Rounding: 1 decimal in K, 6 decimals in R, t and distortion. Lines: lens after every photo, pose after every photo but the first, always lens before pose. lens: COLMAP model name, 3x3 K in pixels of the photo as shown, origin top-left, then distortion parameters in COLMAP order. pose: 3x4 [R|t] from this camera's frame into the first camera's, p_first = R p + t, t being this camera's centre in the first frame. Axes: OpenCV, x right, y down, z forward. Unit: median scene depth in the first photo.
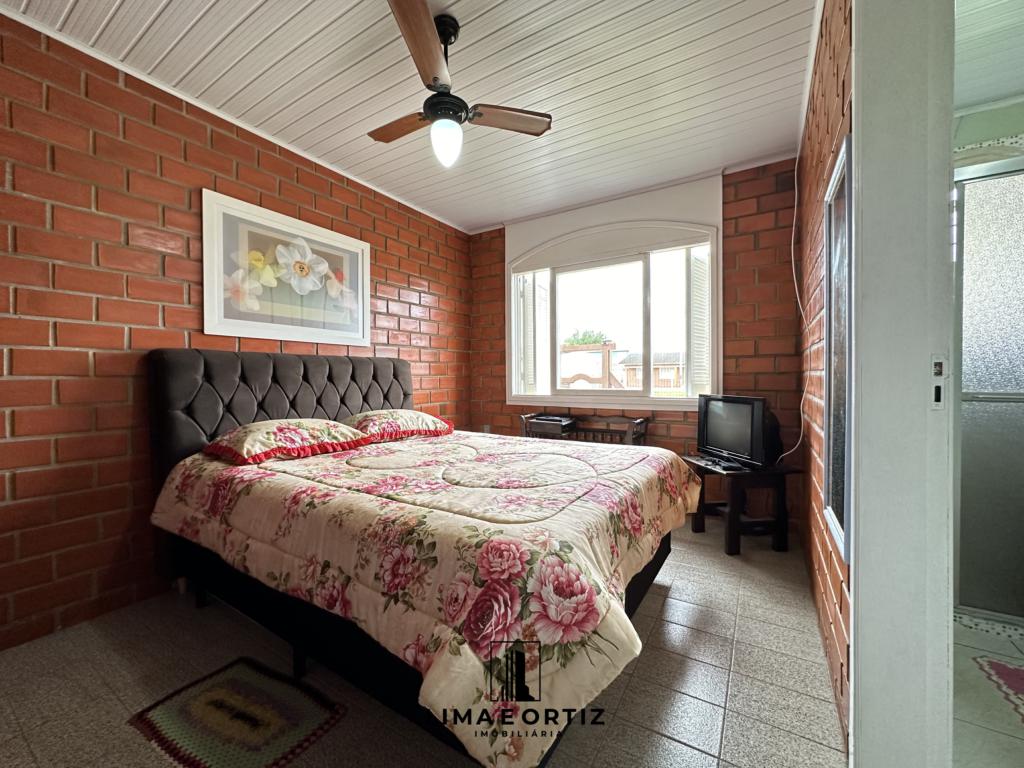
lens RADIAL K [[410.2, 0, 513.3], [0, 410.2, 382.6], [0, 0, 1]] dist [-0.000784, 0.000626]
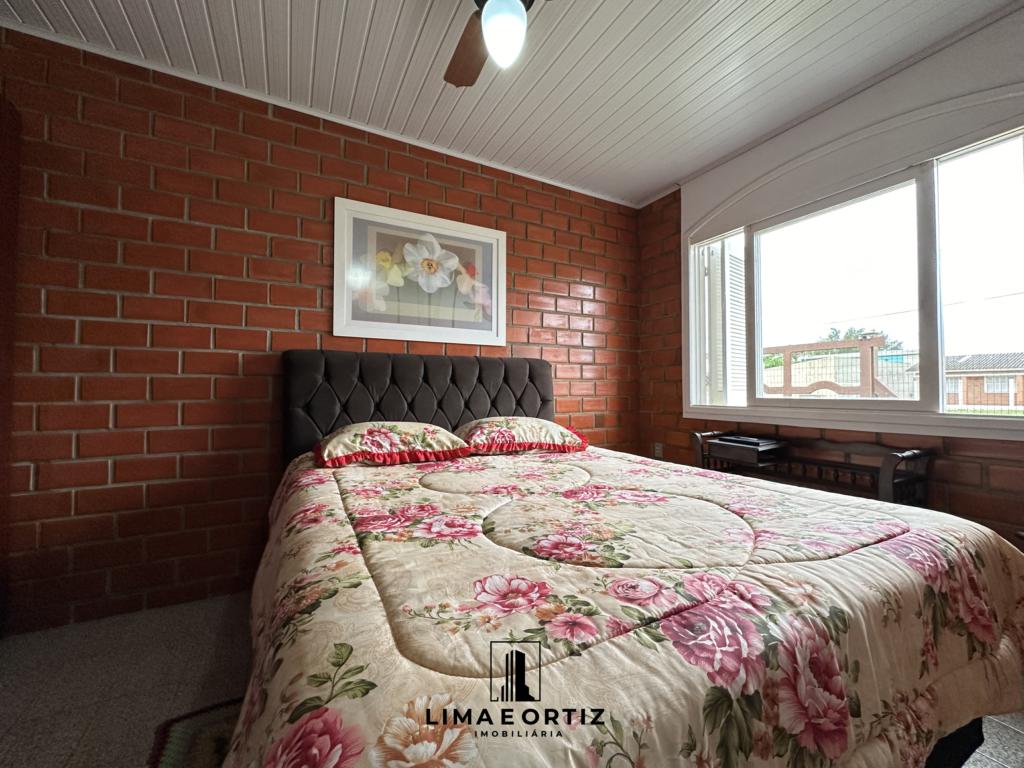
lens RADIAL K [[412.7, 0, 512.3], [0, 412.7, 381.3], [0, 0, 1]] dist [-0.003351, 0.000038]
pose [[0.870196, -0.005115, -0.492679, 0.137958], [-0.011082, 0.999490, -0.029950, 0.020810], [0.492581, 0.031522, 0.869695, 0.293409]]
